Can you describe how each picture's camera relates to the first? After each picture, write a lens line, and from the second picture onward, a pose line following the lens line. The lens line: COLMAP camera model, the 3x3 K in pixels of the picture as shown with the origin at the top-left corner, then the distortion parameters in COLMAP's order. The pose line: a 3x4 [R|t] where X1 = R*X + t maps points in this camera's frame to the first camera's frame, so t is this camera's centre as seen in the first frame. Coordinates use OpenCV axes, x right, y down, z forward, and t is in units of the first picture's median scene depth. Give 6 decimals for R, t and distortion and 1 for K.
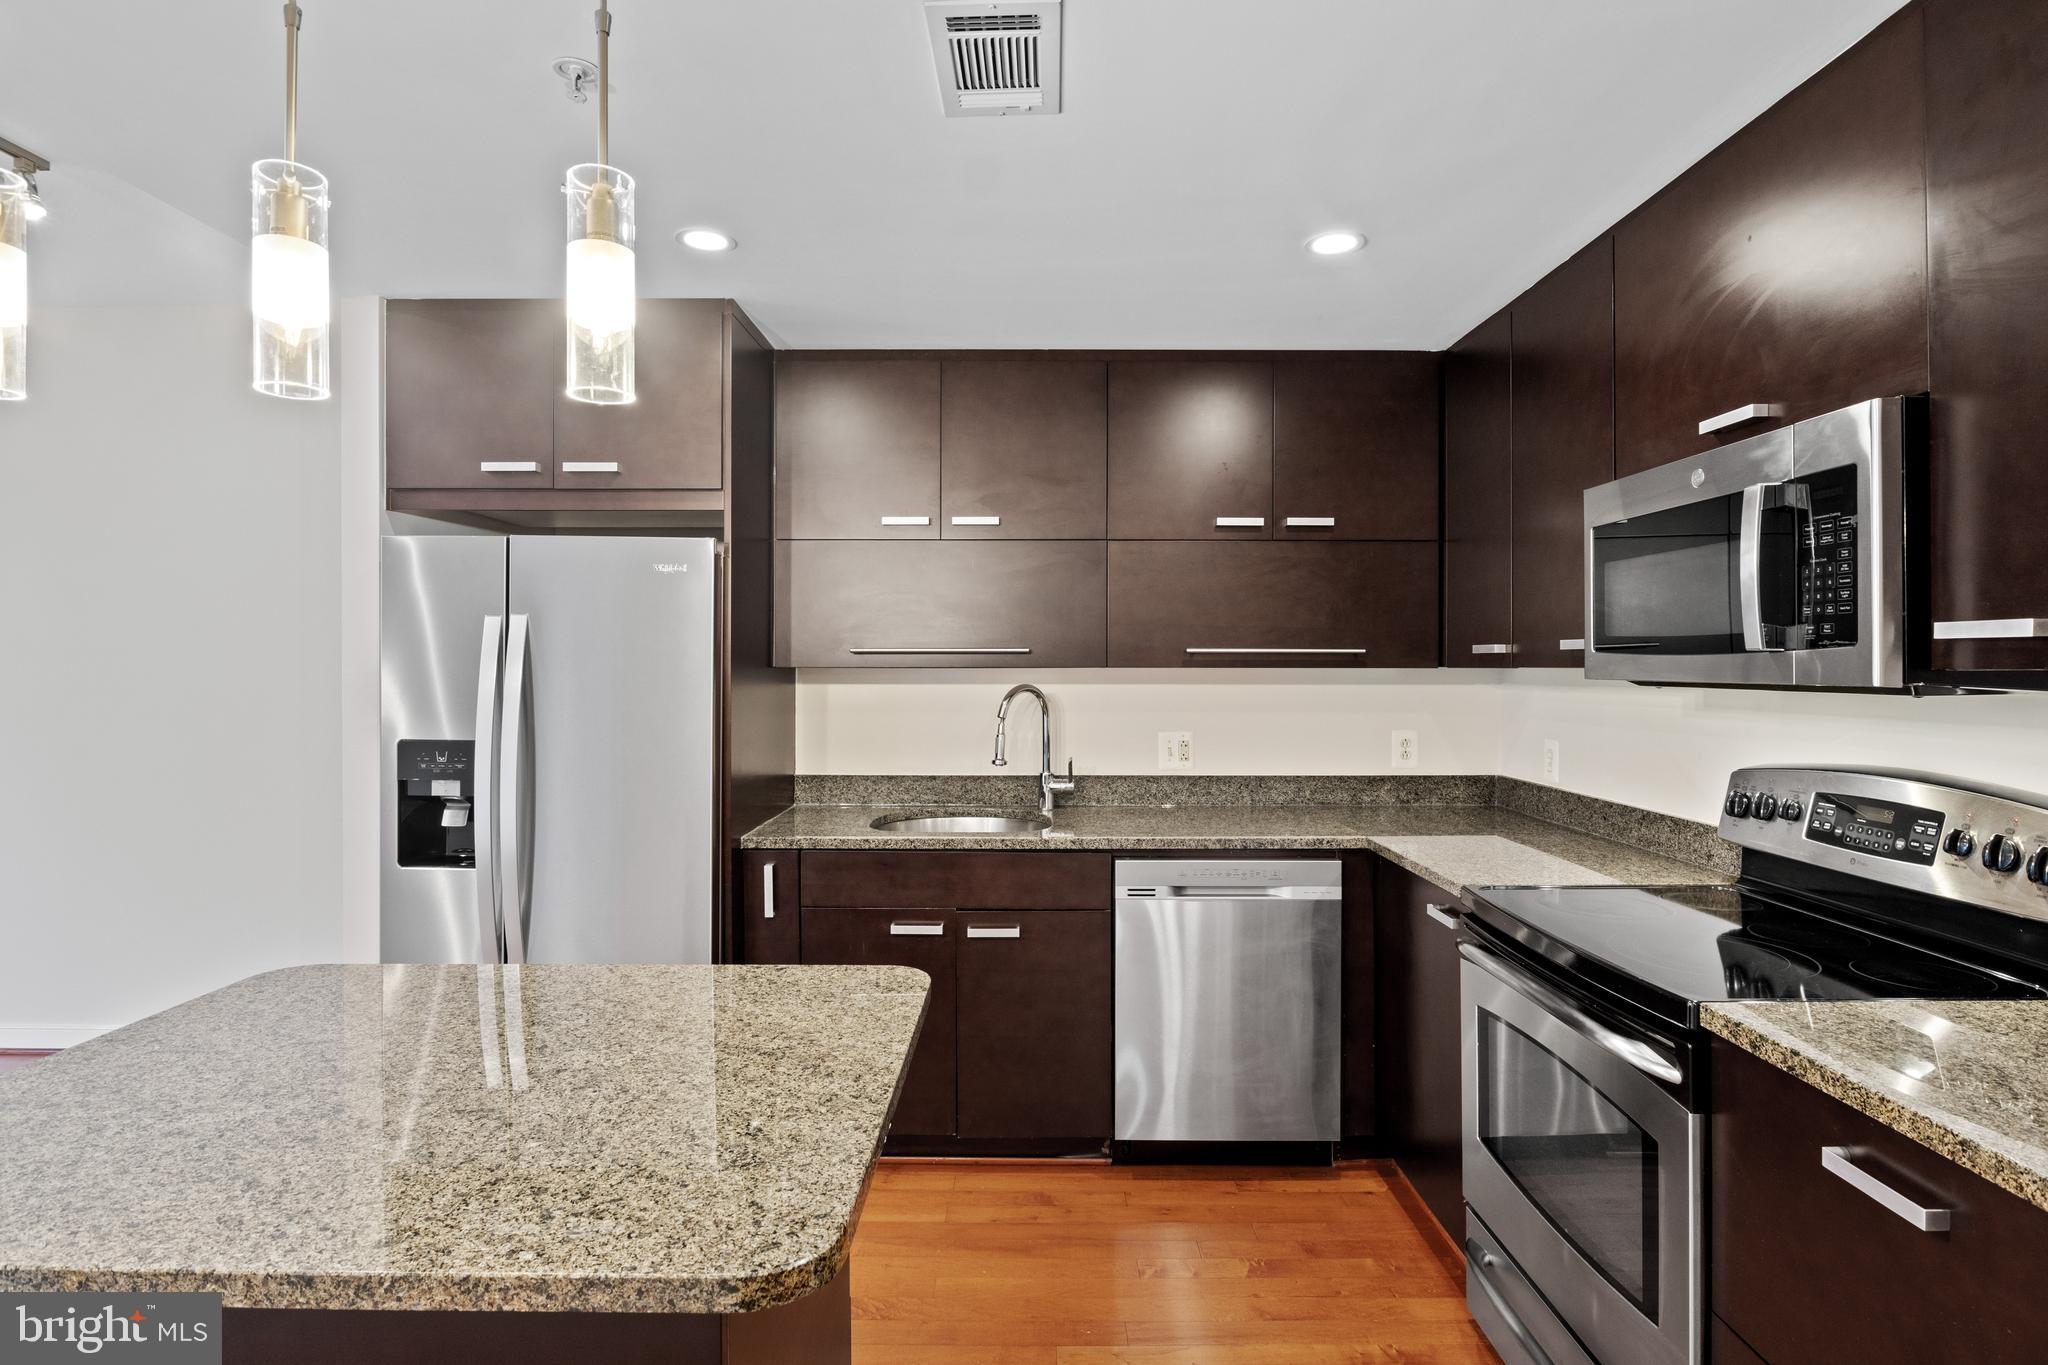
lens RADIAL K [[1029.6, 0, 1024.3], [0, 1029.6, 668.8], [0, 0, 1]] dist [-0.013893, 0.000232]
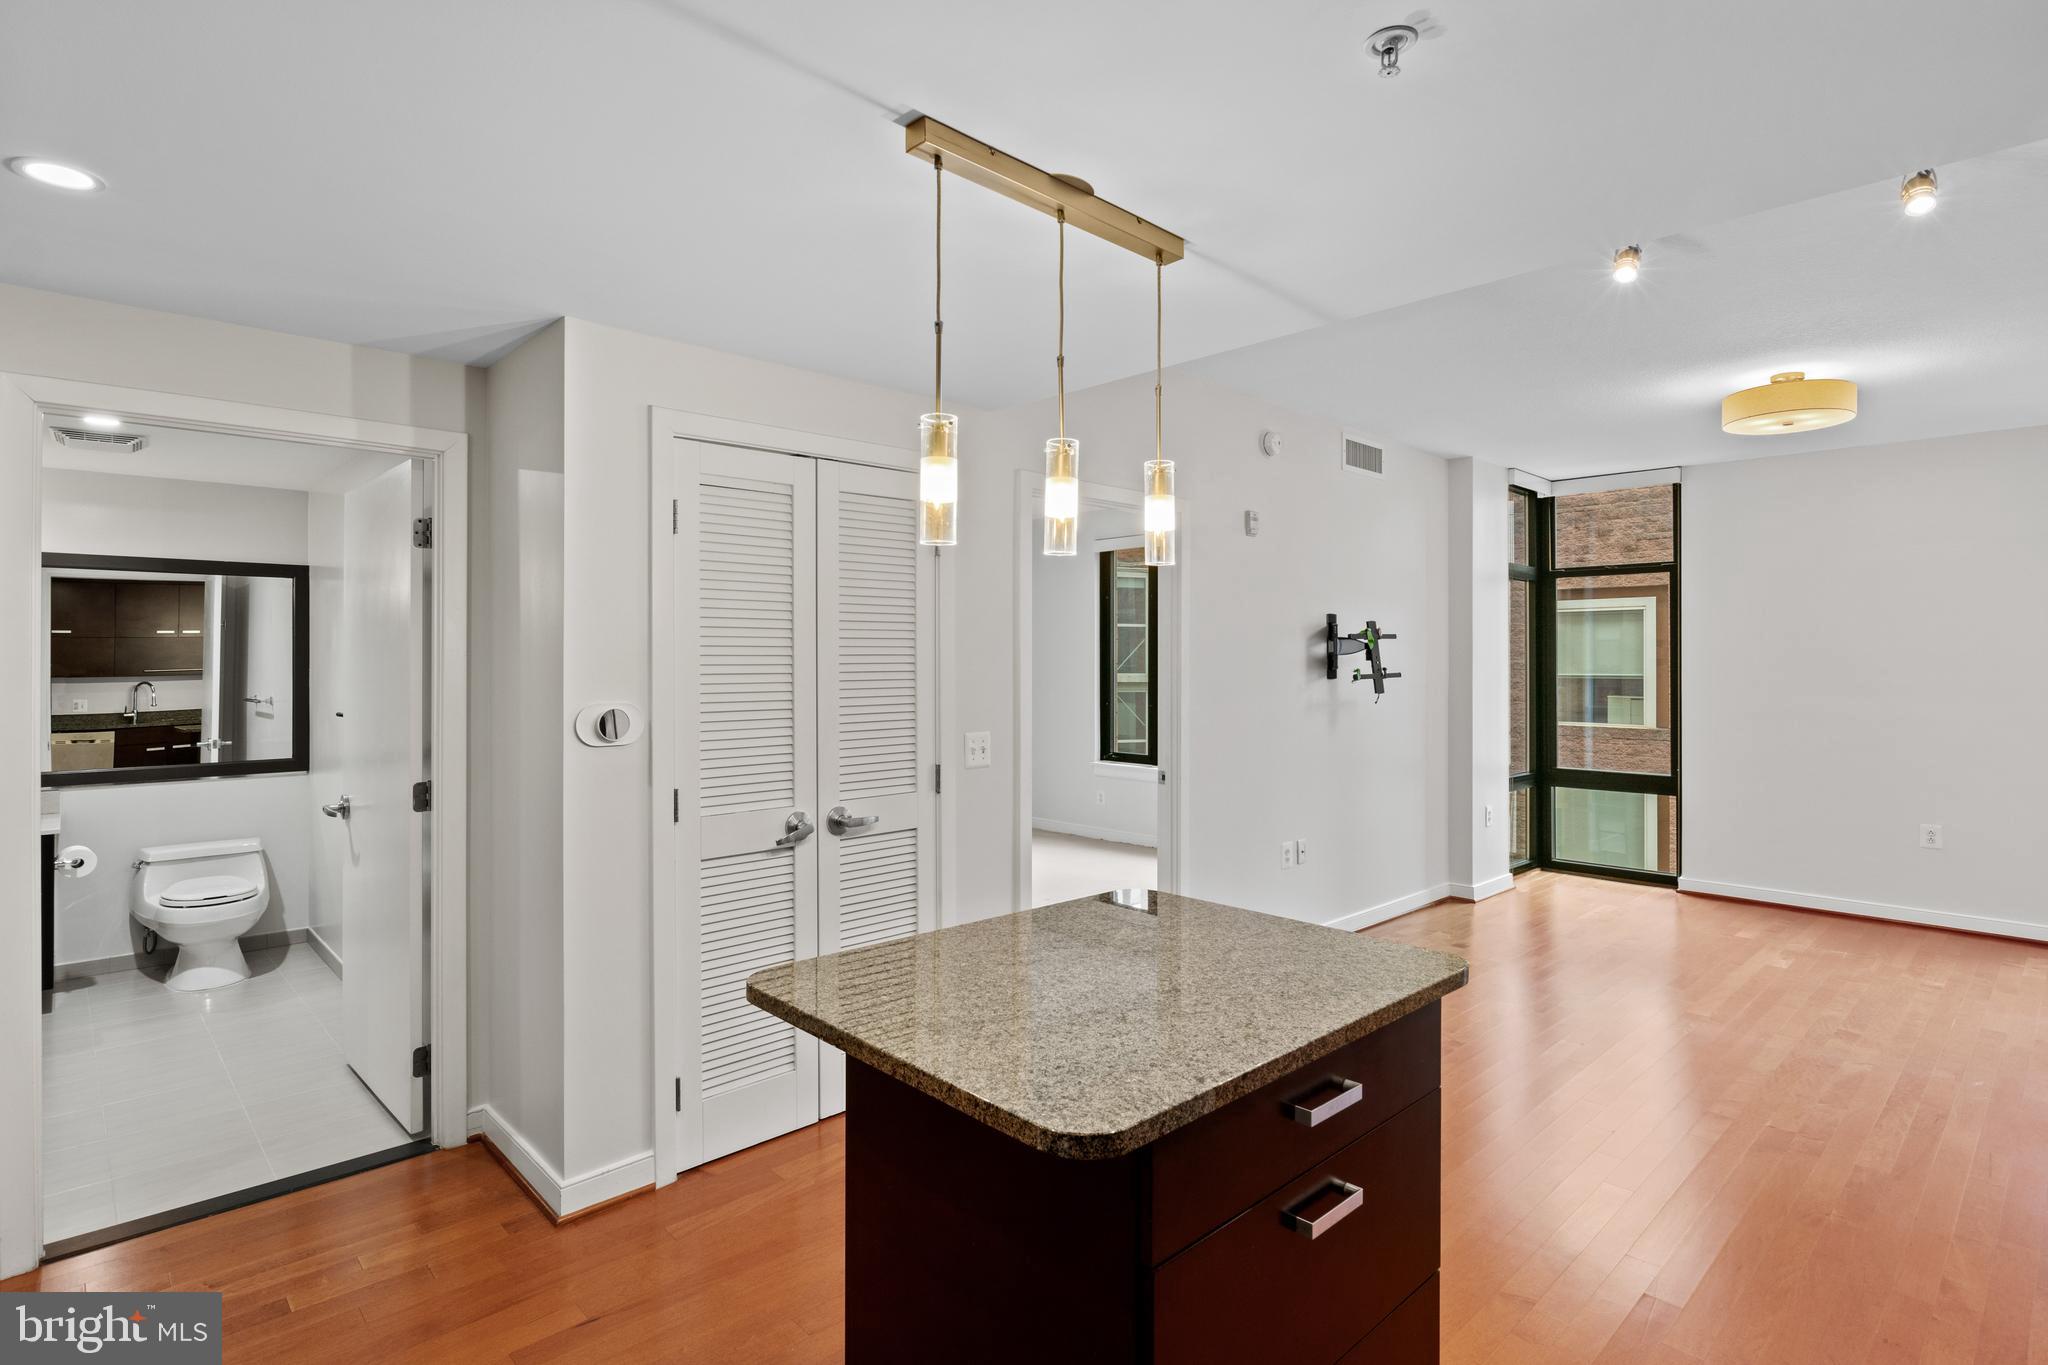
lens RADIAL K [[1026.5, 0, 1032.3], [0, 1026.5, 657.2], [0, 0, 1]] dist [-0.007216, 0.000363]
pose [[-0.715623, -0.000656, -0.698486, 0.249937], [-0.002388, 0.999996, 0.001508, -0.028595], [0.698482, 0.002747, -0.715622, 0.853053]]
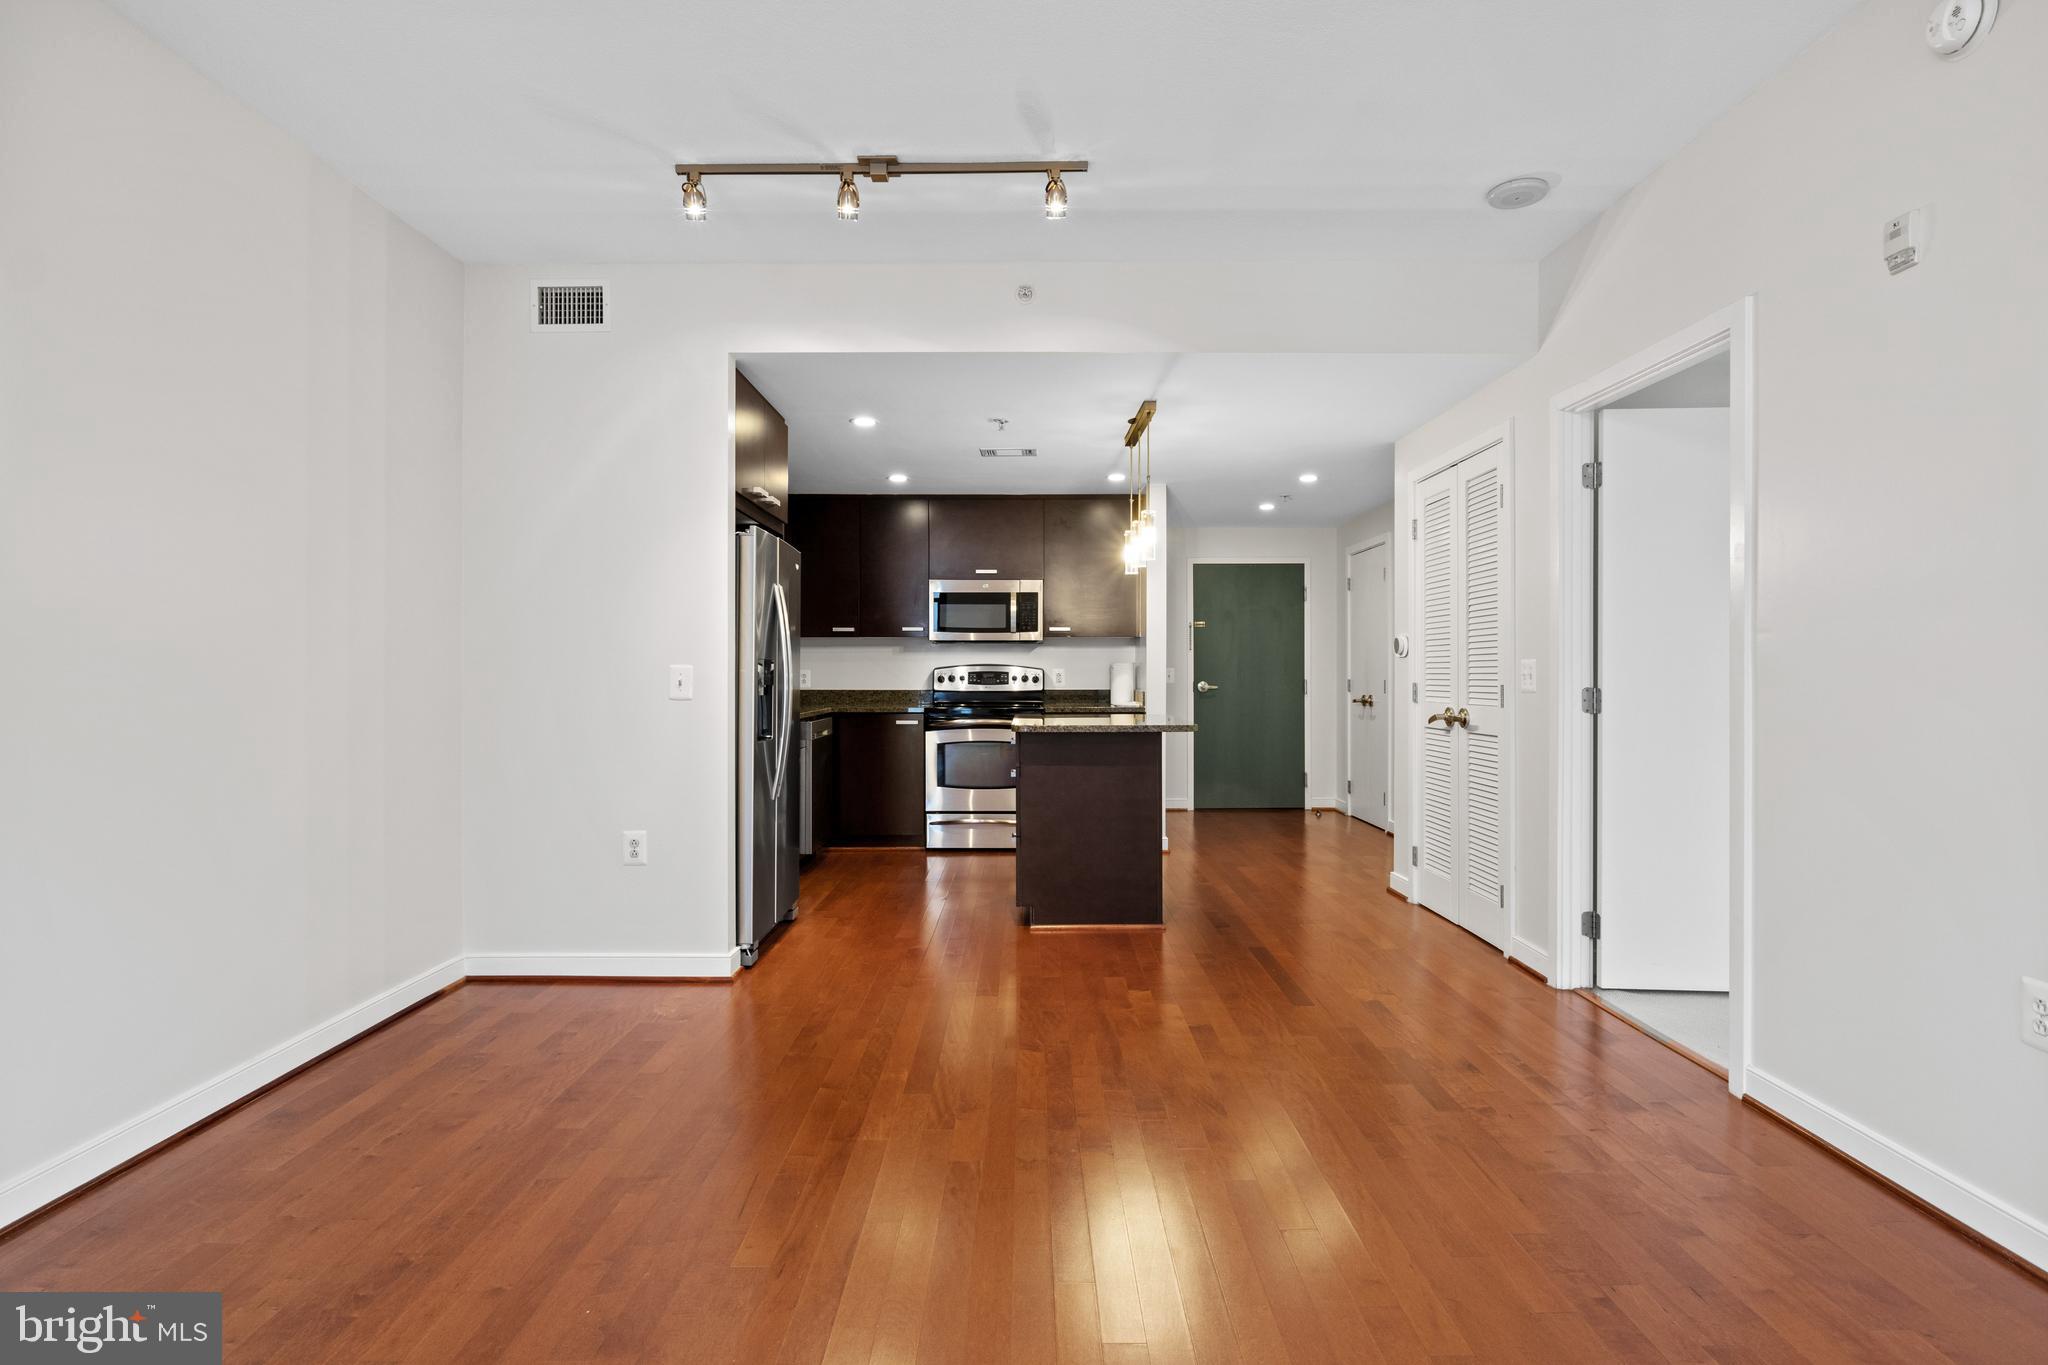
lens RADIAL K [[1020.4, 0, 1027.0], [0, 1020.4, 670.9], [0, 0, 1]] dist [-0.008652, 0.000121]
pose [[-0.008507, 0.000749, 0.999964, -2.024373], [0.003742, 0.999993, -0.000717, 0.083632], [-0.999957, 0.003735, -0.008510, 0.572269]]
